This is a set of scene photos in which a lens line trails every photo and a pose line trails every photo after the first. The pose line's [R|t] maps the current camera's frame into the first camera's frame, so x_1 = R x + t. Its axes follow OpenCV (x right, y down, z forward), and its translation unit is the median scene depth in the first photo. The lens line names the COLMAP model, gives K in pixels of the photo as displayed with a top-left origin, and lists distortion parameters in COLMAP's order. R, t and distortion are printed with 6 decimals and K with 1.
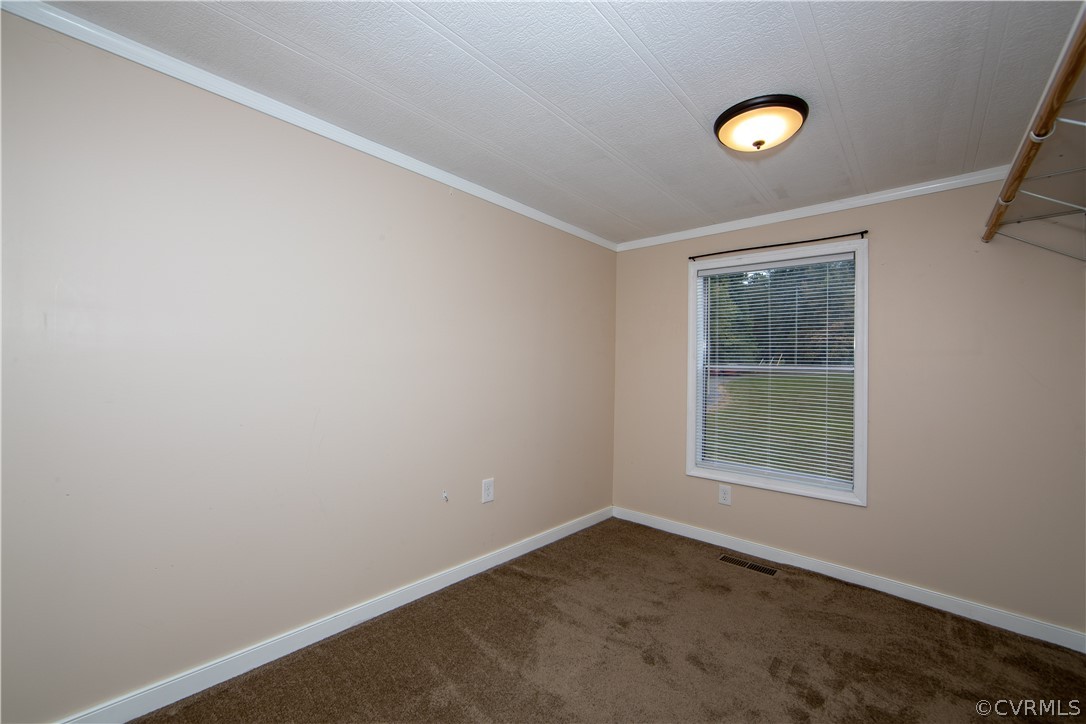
lens RADIAL K [[437.9, 0, 535.7], [0, 437.9, 365.2], [0, 0, 1]] dist [-0.004517, 0.000268]
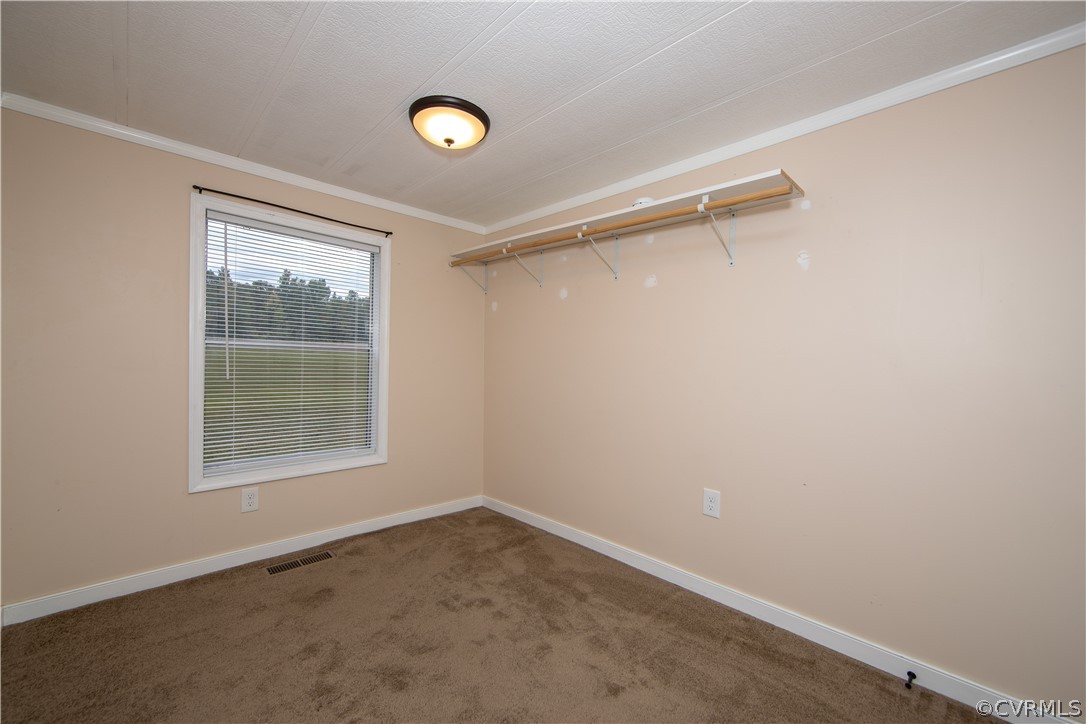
lens RADIAL K [[437.9, 0, 547.0], [0, 437.9, 366.9], [0, 0, 1]] dist [-0.004517, 0.000268]
pose [[0.056820, -0.037250, 0.997689, -0.413509], [-0.032383, 0.998709, 0.039132, -0.002780], [-0.997859, -0.034532, 0.055540, 0.491865]]
